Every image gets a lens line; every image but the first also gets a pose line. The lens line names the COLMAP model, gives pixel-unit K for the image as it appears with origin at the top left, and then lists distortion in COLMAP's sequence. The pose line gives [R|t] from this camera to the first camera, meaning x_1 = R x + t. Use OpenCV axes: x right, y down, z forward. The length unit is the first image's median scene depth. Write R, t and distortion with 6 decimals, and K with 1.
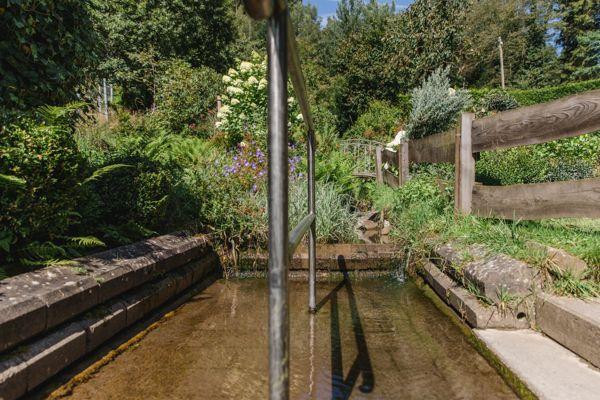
lens RADIAL K [[391.6, 0, 303.2], [0, 391.6, 220.5], [0, 0, 1]] dist [0.006488, -0.001306]
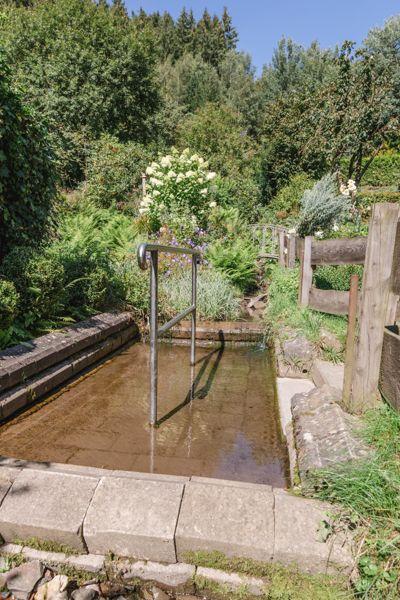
lens RADIAL K [[436.3, 0, 184.0], [0, 436.3, 347.4], [0, 0, 1]] dist [0.000477, -0.000945]
pose [[0.991772, 0.047813, -0.118749, 0.103176], [-0.029104, 0.987554, 0.154562, -0.062855], [0.124661, -0.149834, 0.980821, -0.405603]]
